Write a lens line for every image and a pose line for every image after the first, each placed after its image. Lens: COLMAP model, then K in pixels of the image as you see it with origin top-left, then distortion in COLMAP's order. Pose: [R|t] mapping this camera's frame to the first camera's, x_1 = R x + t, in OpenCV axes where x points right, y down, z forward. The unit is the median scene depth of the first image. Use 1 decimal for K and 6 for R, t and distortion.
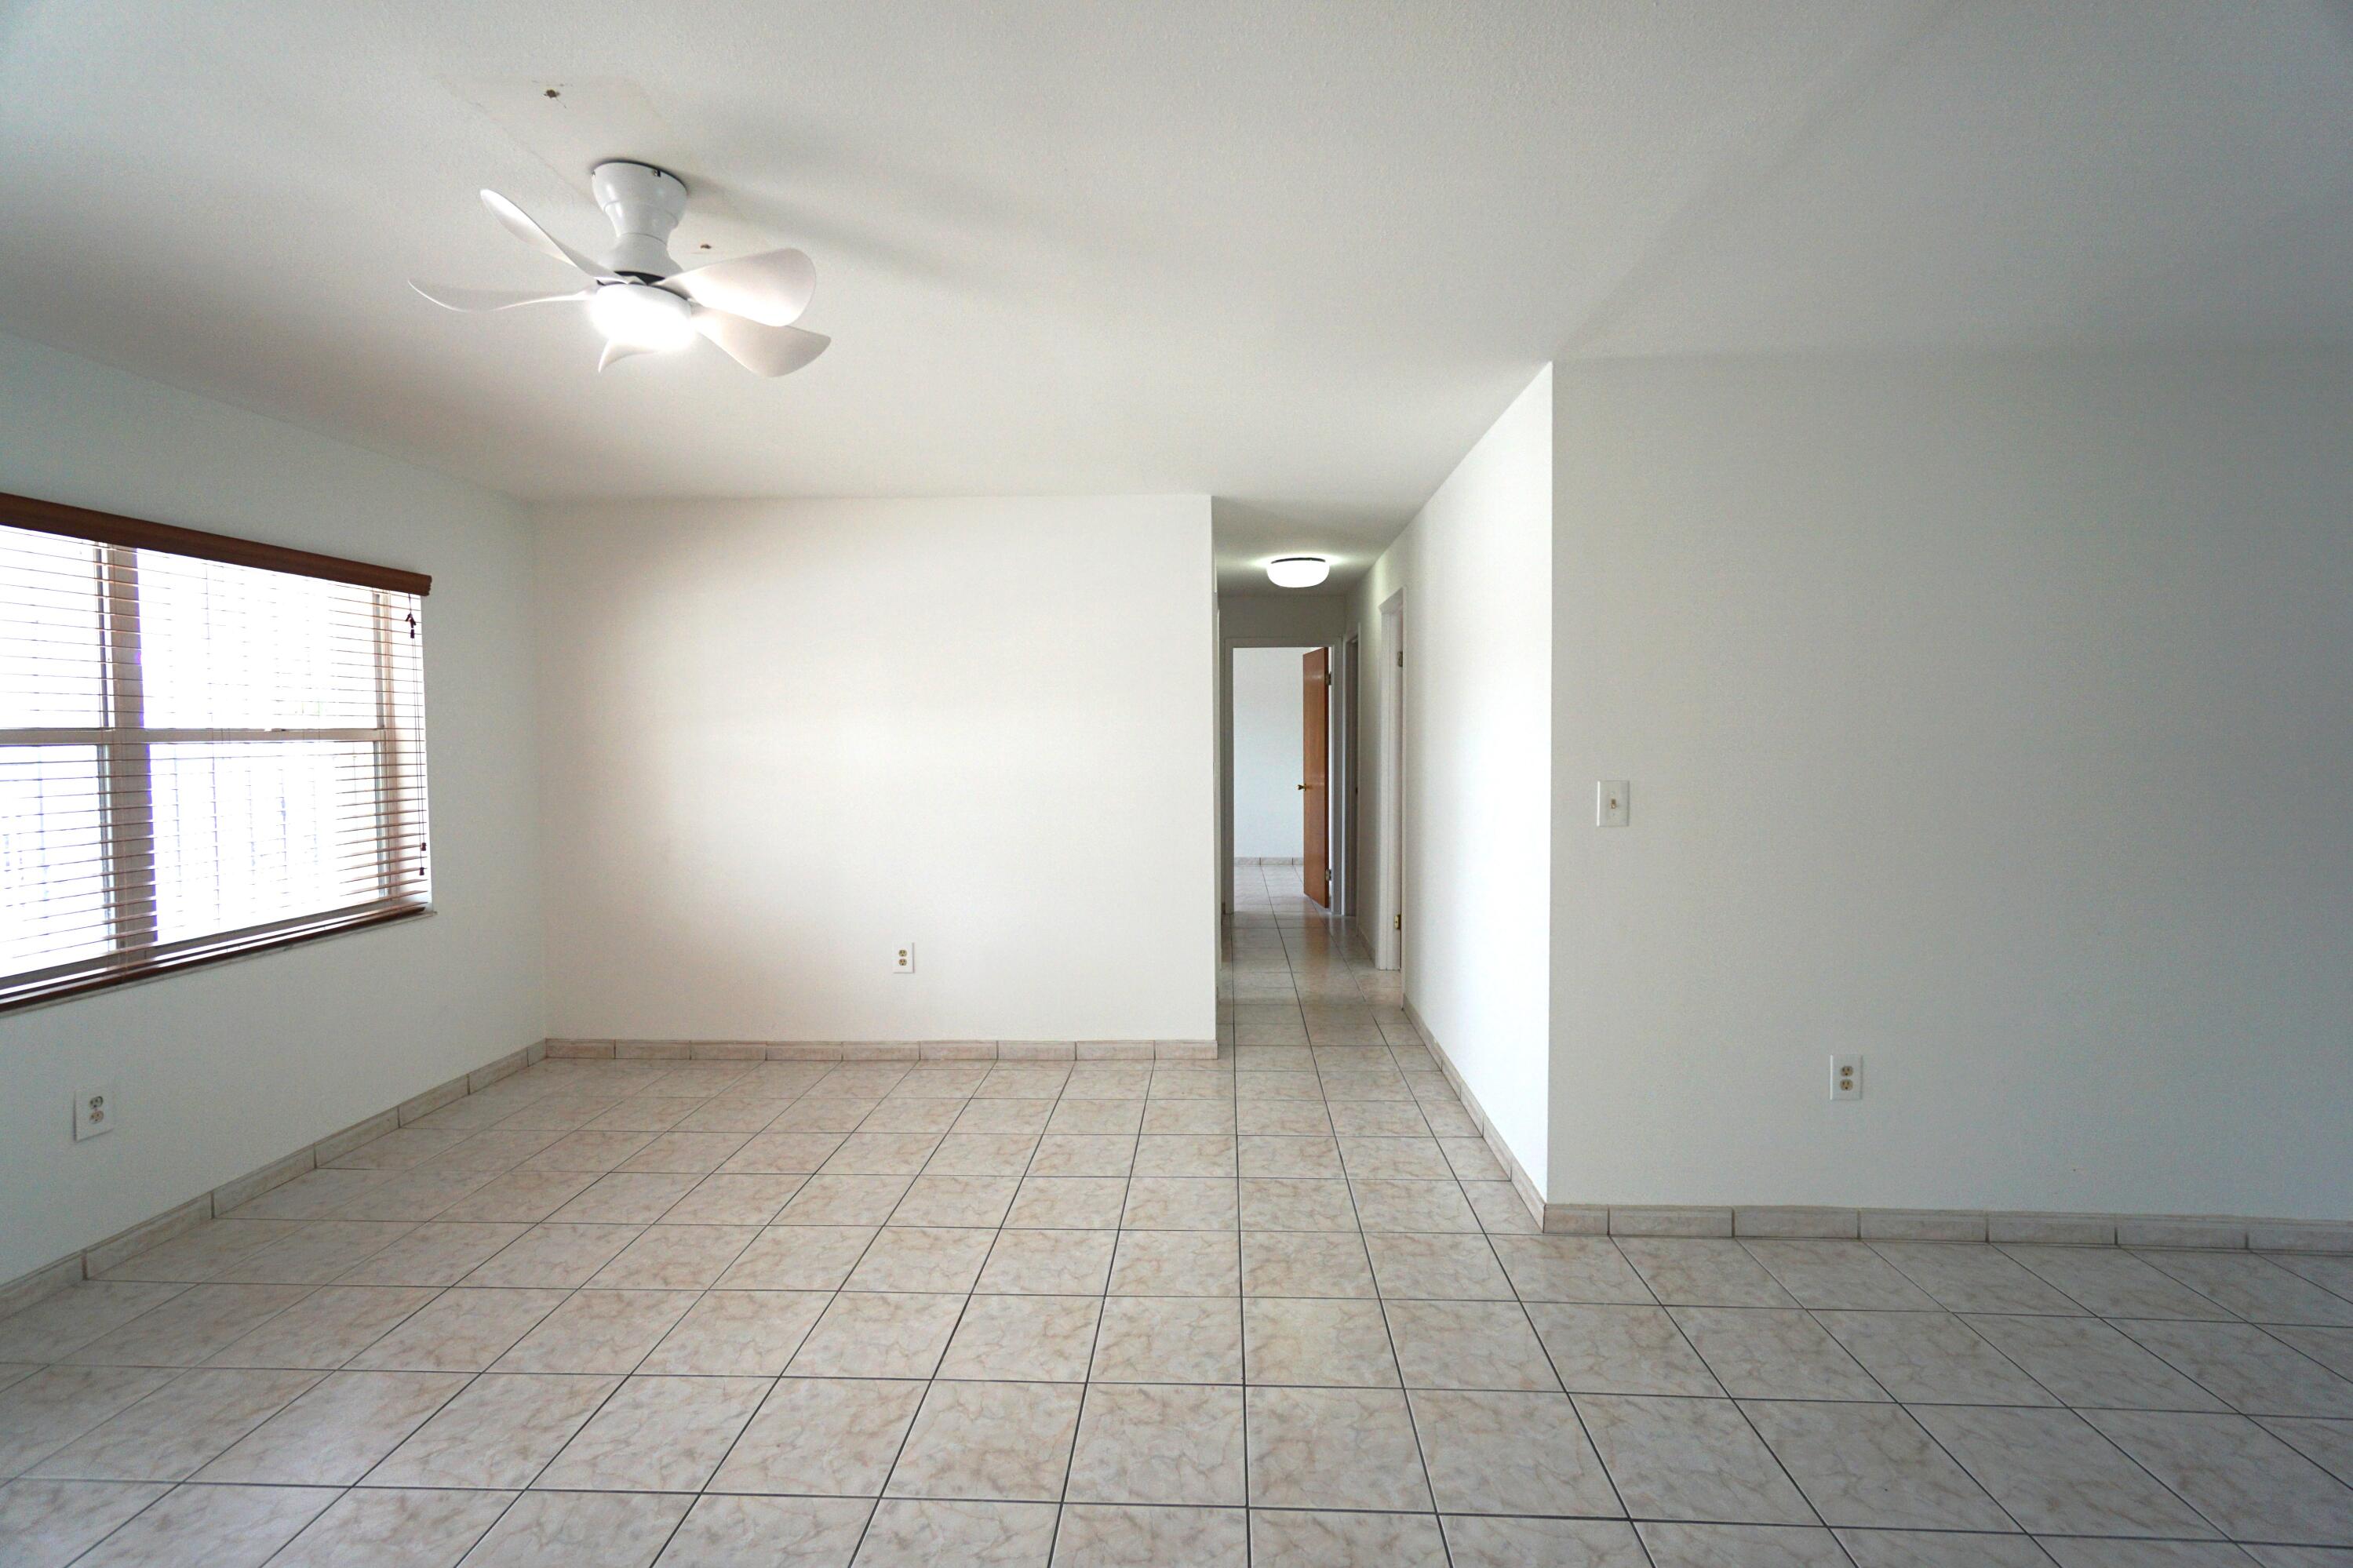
lens RADIAL K [[1020.1, 0, 1184.1], [0, 1020.1, 754.0], [0, 0, 1]] dist [-0.006341, 0.002801]
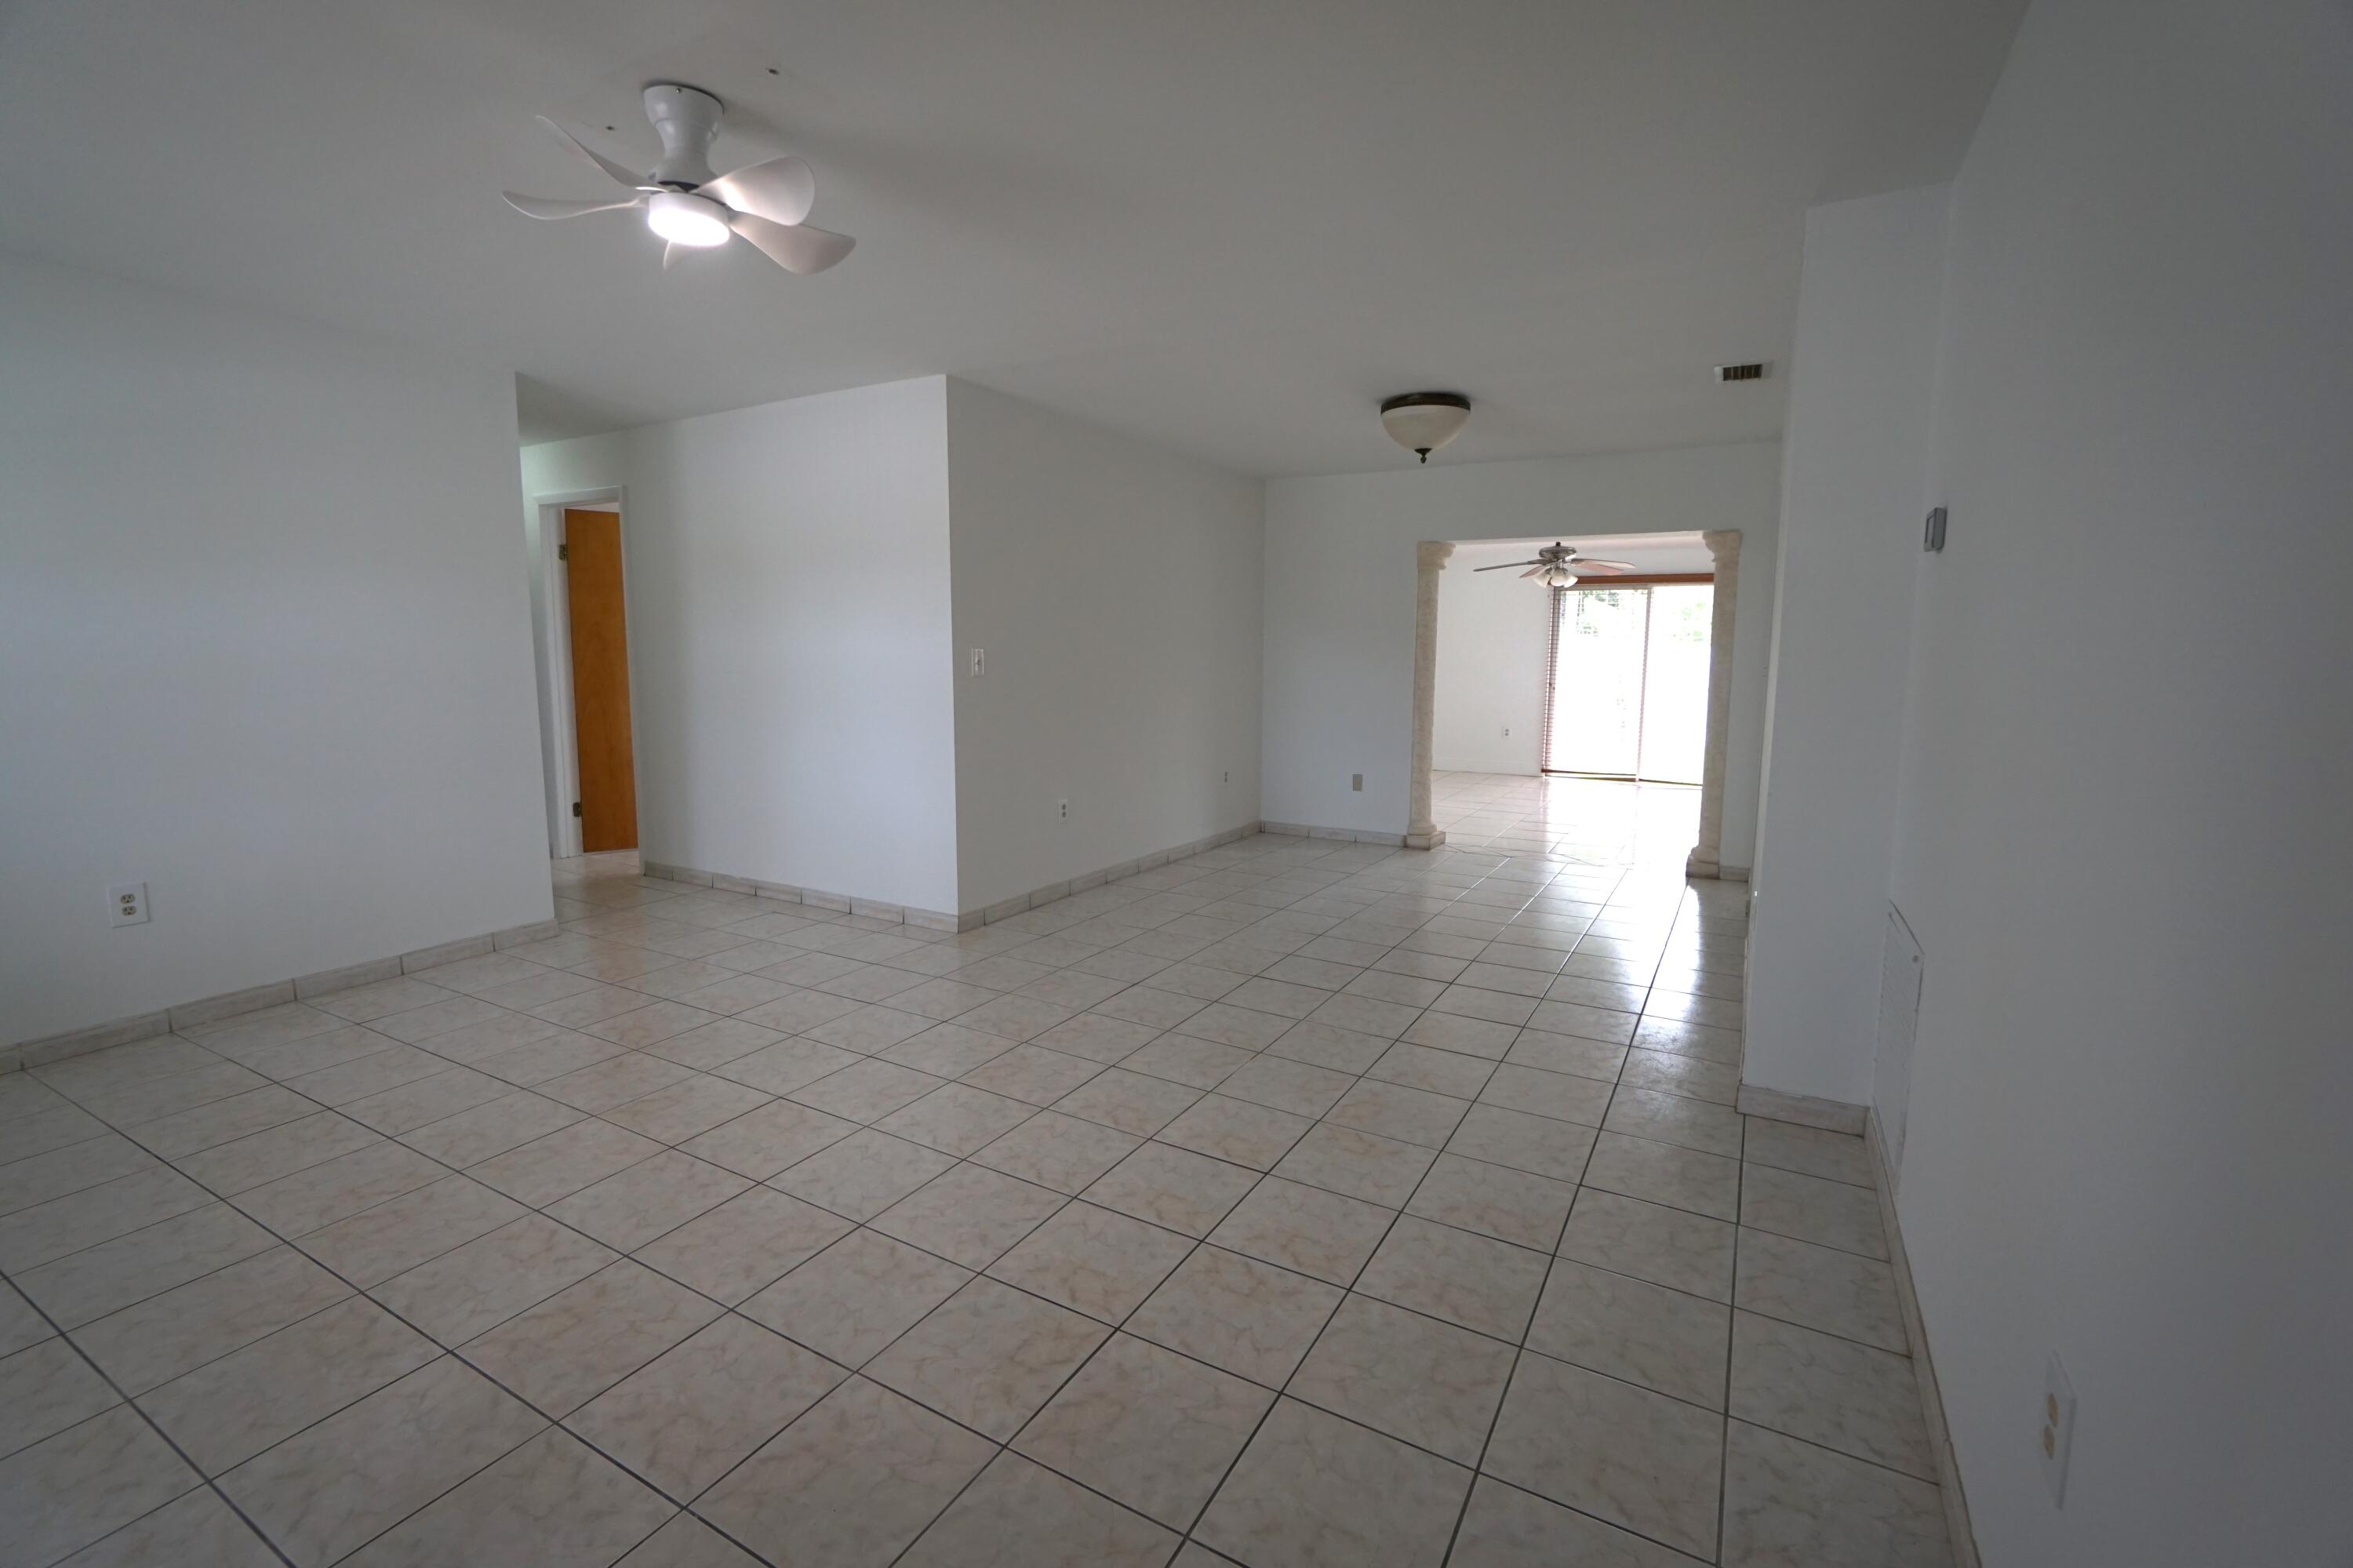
lens RADIAL K [[1020.2, 0, 1162.0], [0, 1020.2, 788.2], [0, 0, 1]] dist [-0.006341, 0.002801]
pose [[0.457066, -0.108538, 0.882786, -0.717296], [0.011253, 0.993153, 0.116281, 0.045711], [-0.889362, -0.043214, 0.455157, -0.010445]]
